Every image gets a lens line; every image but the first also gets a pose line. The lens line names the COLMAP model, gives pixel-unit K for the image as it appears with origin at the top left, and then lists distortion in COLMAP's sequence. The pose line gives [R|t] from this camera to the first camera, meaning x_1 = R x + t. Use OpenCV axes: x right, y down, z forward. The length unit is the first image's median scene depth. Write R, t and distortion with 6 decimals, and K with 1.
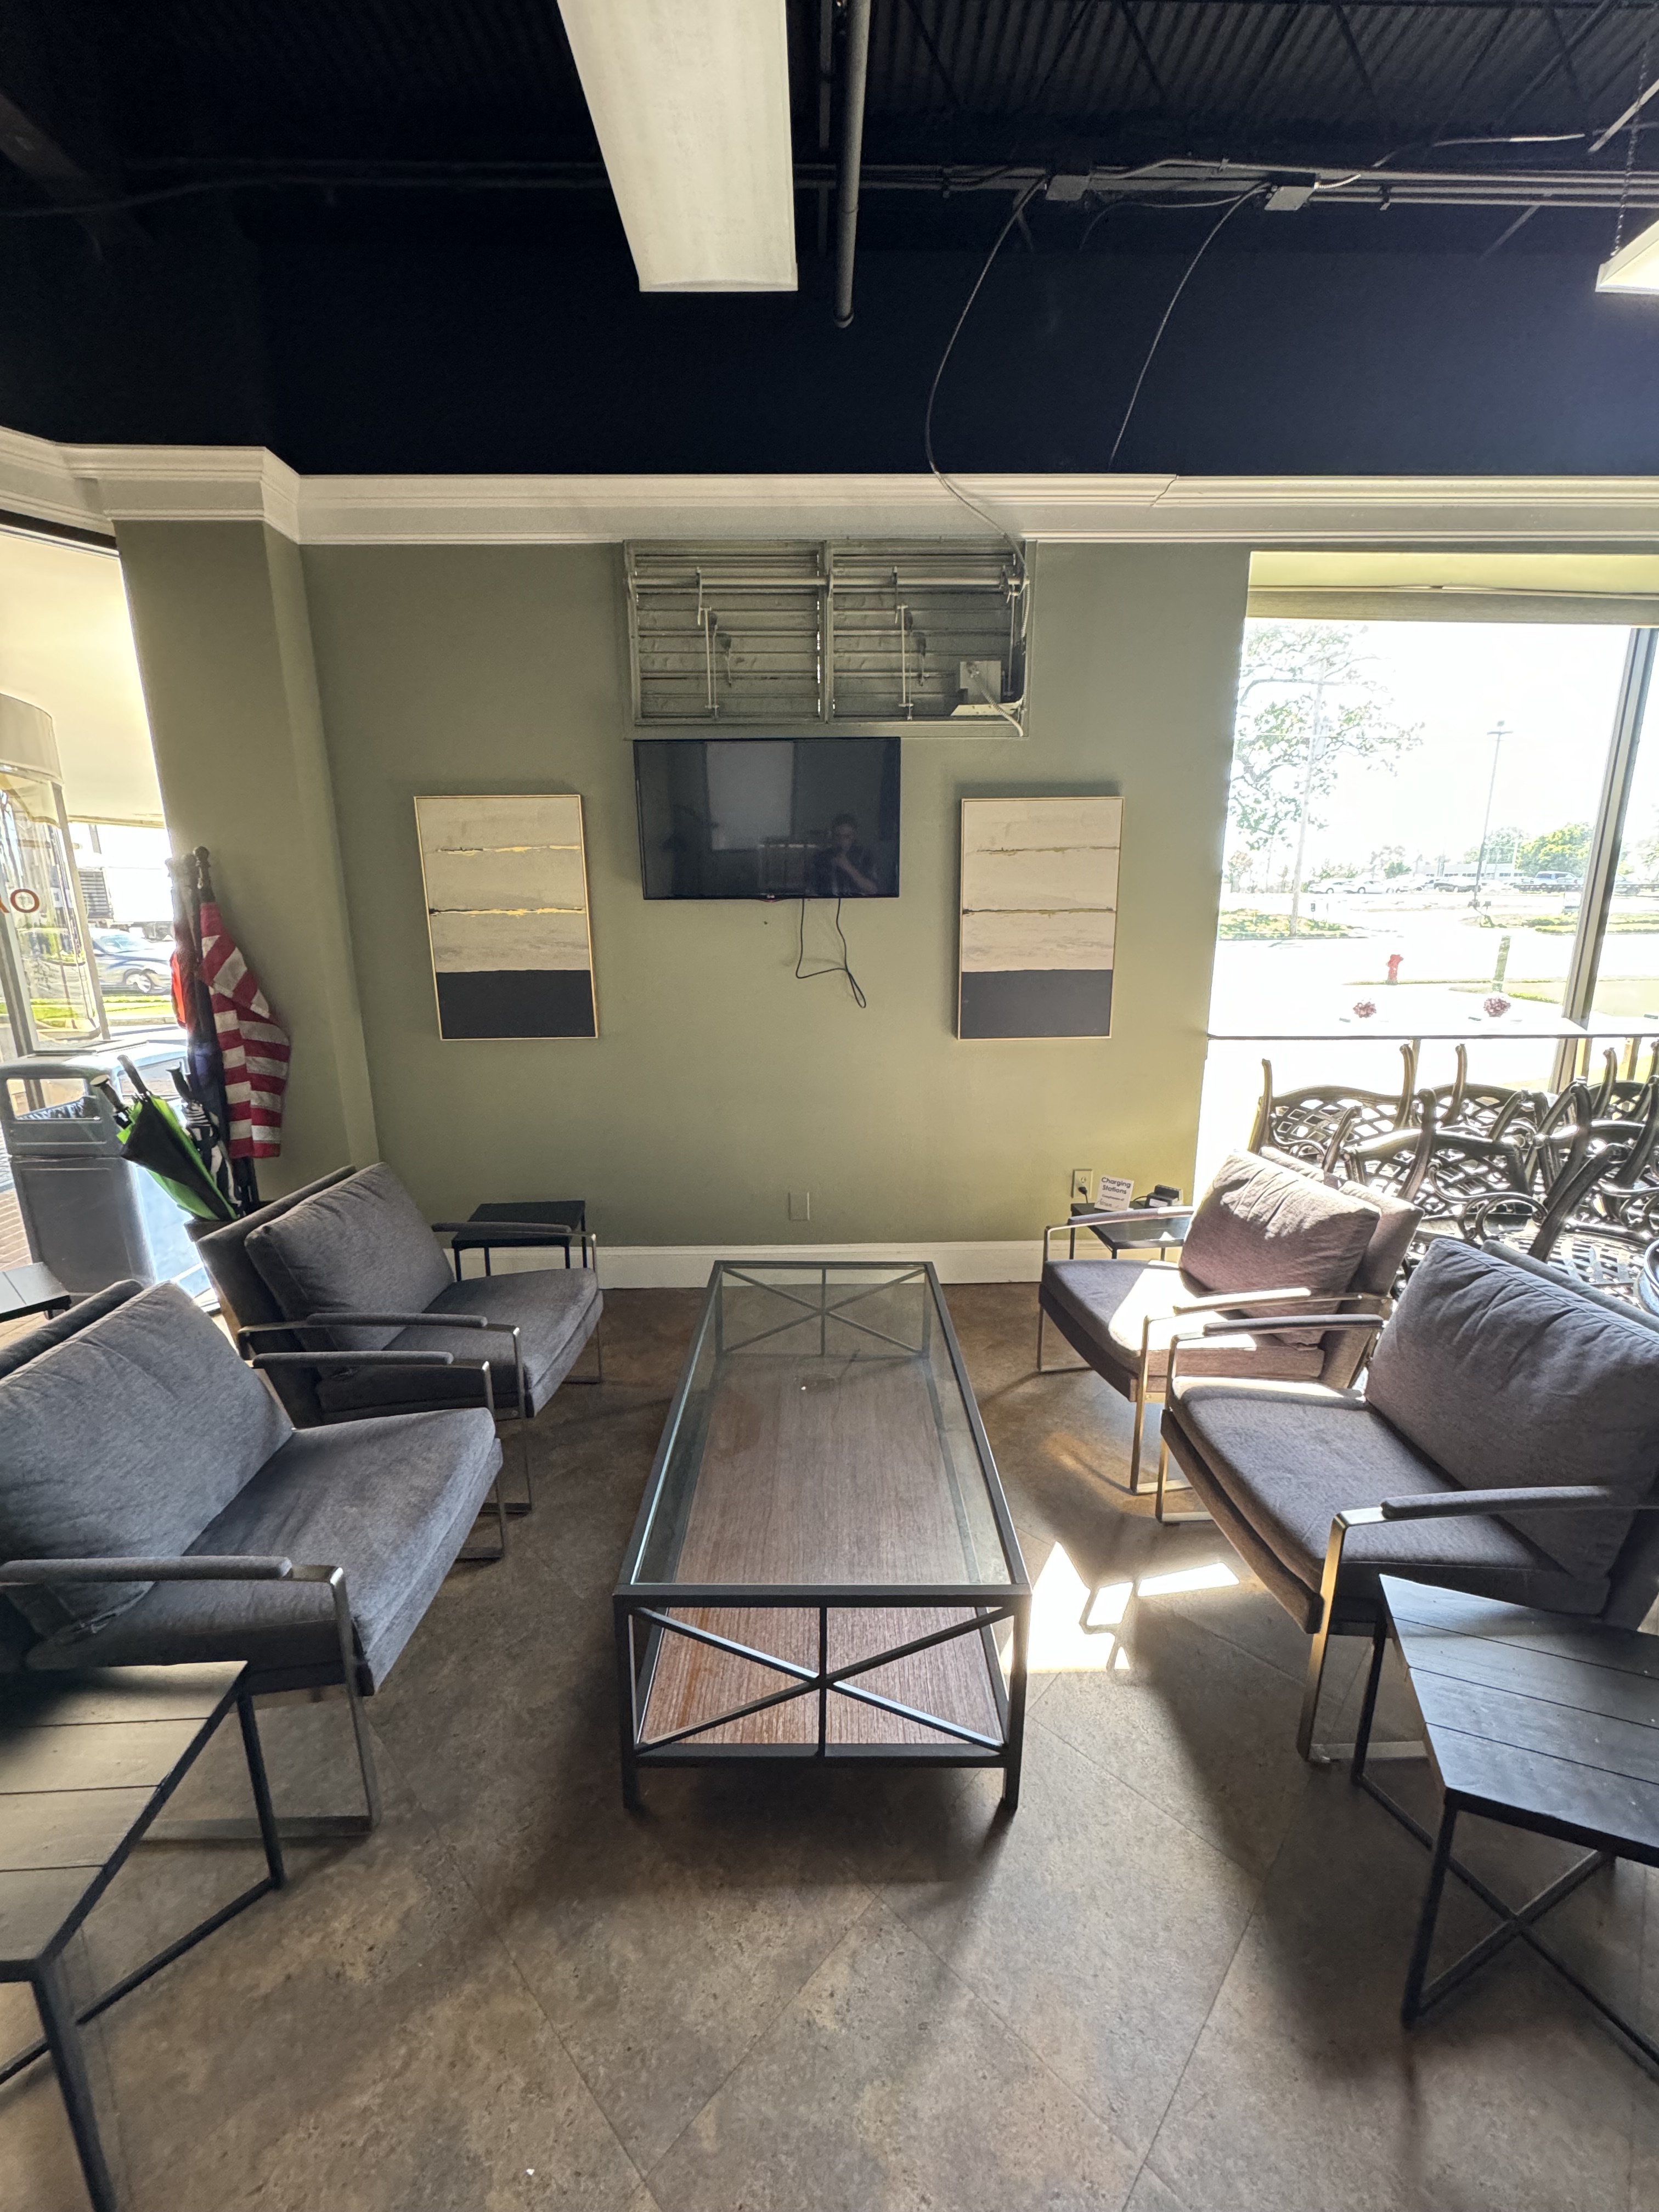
lens RADIAL K [[895.1, 0, 831.3], [0, 895.1, 1115.3], [0, 0, 1]] dist [-0.003889, -0.000189]
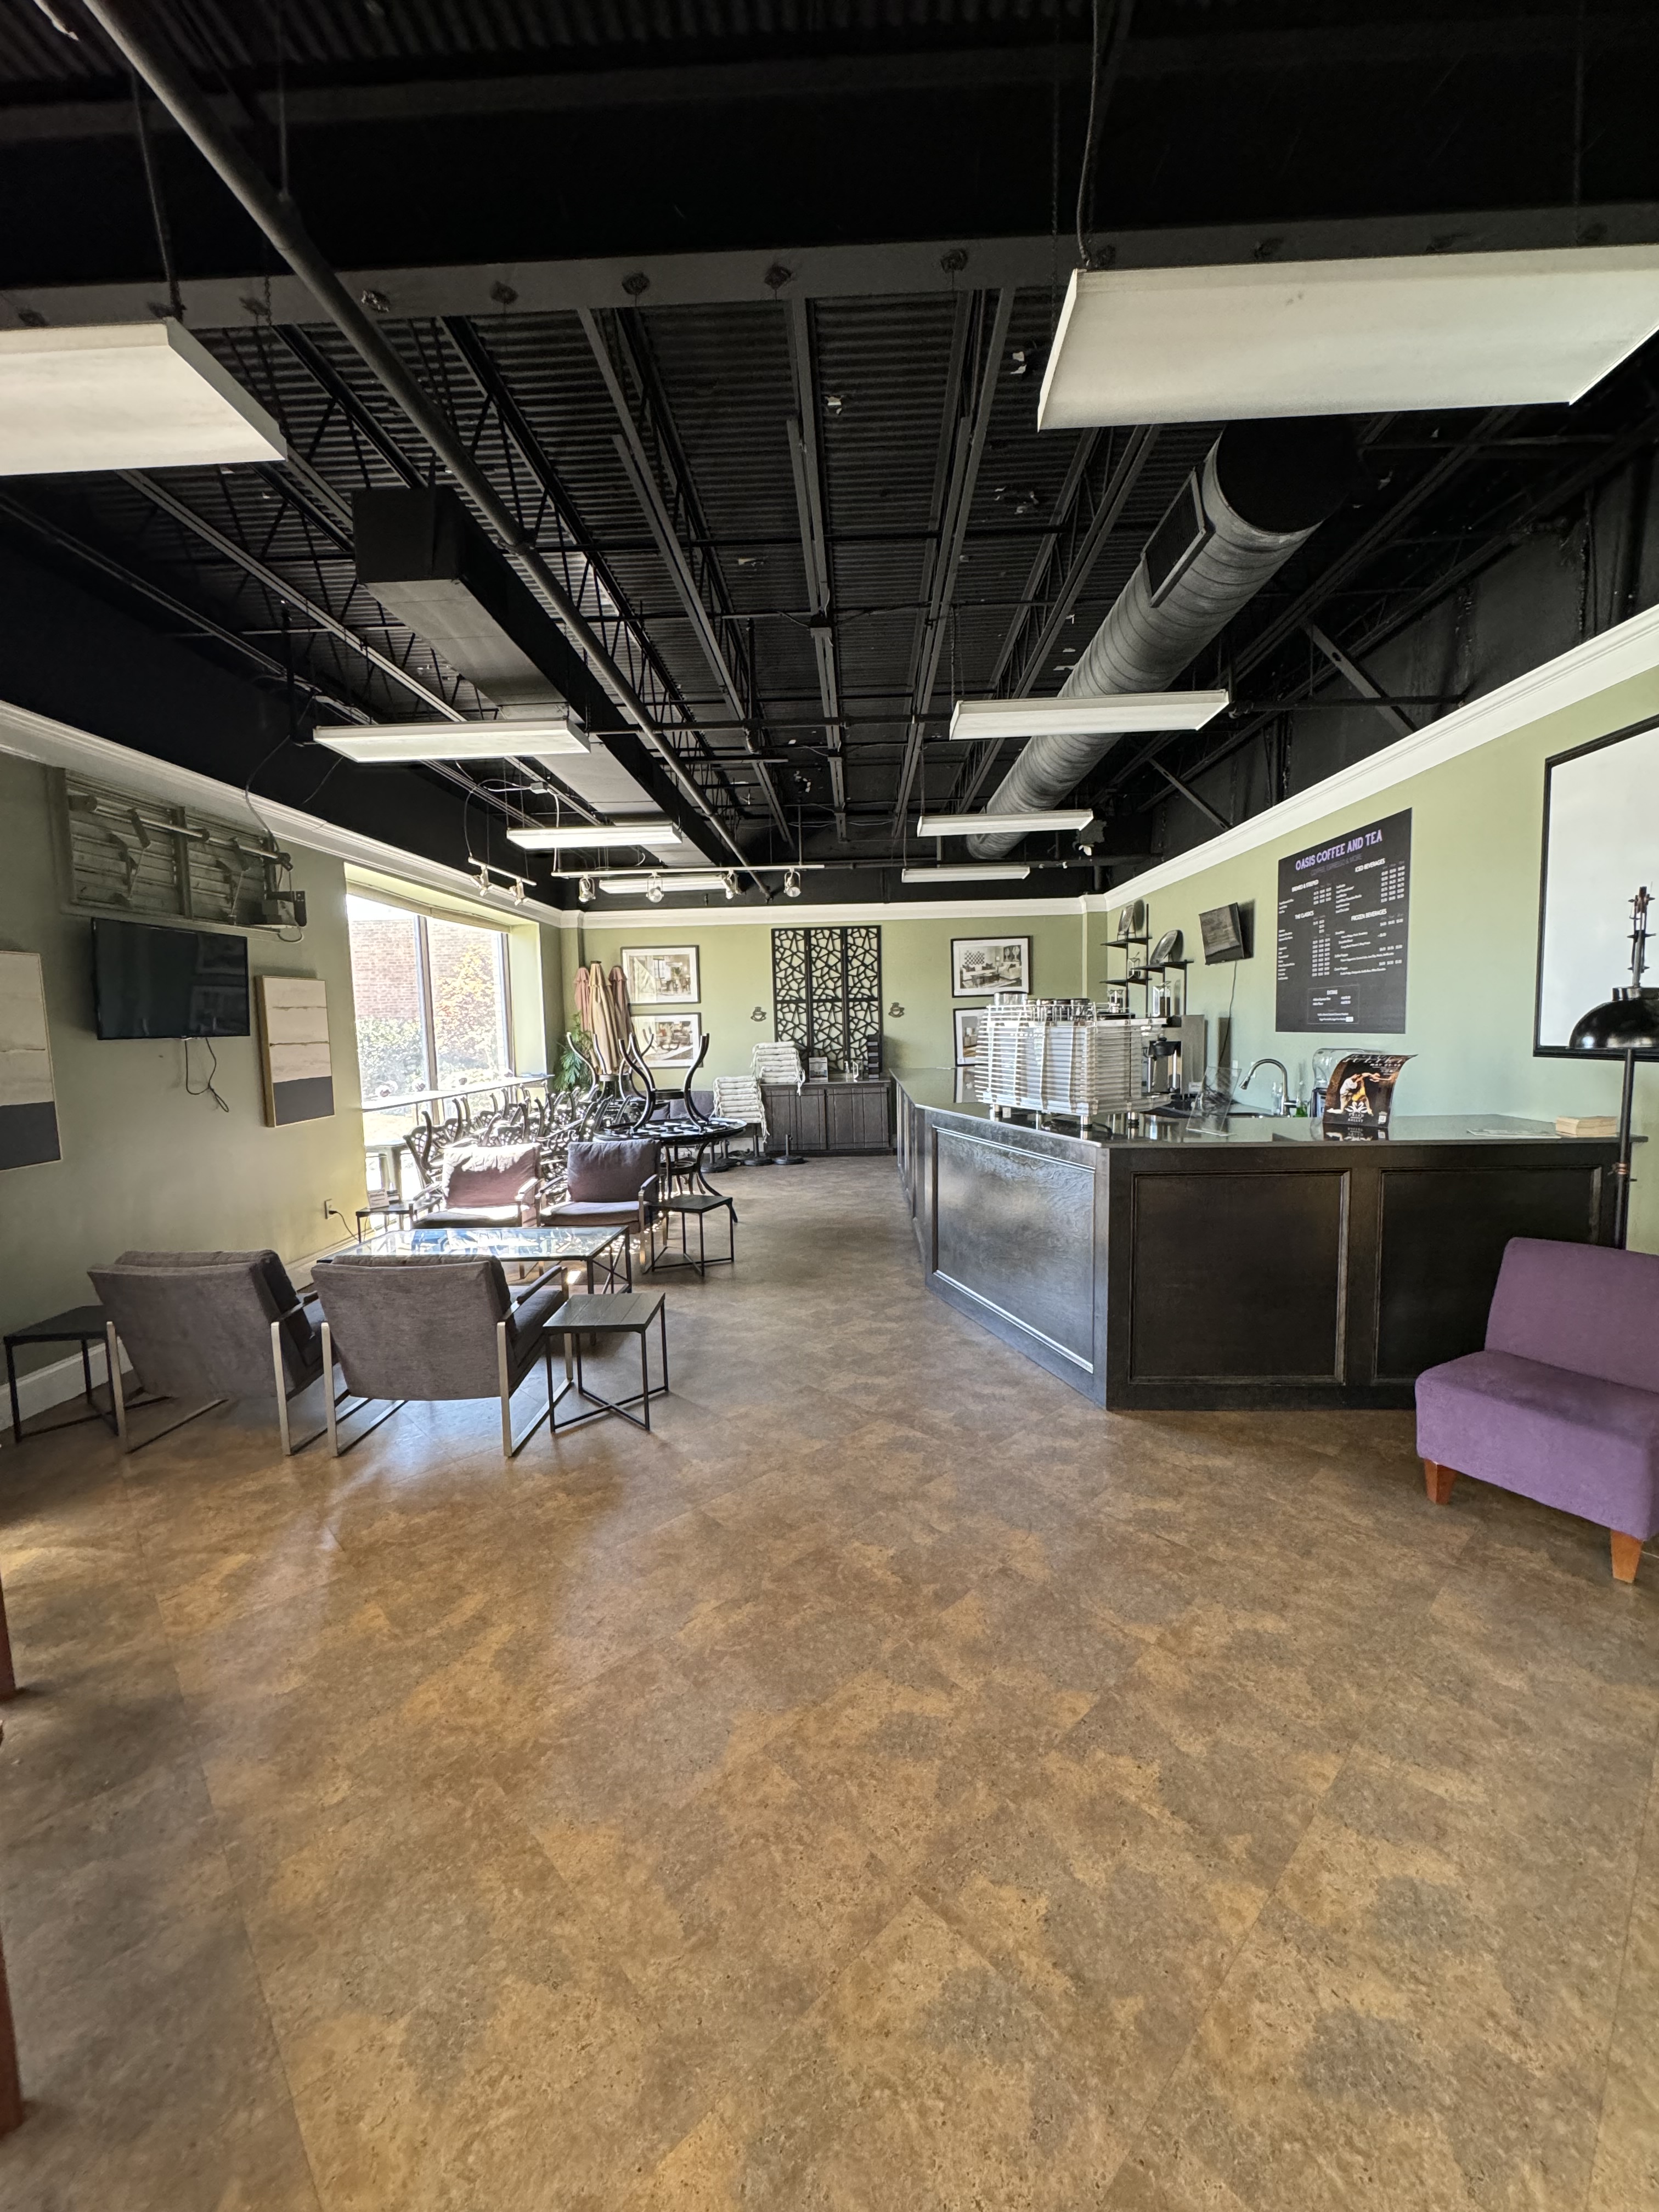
lens RADIAL K [[895.1, 0, 830.3], [0, 895.1, 1105.0], [0, 0, 1]] dist [-0.003889, -0.000189]
pose [[0.045055, -0.090339, 0.994891, -1.421244], [0.247236, 0.965930, 0.076512, -0.001130], [-0.967907, 0.242525, 0.065855, -0.033022]]
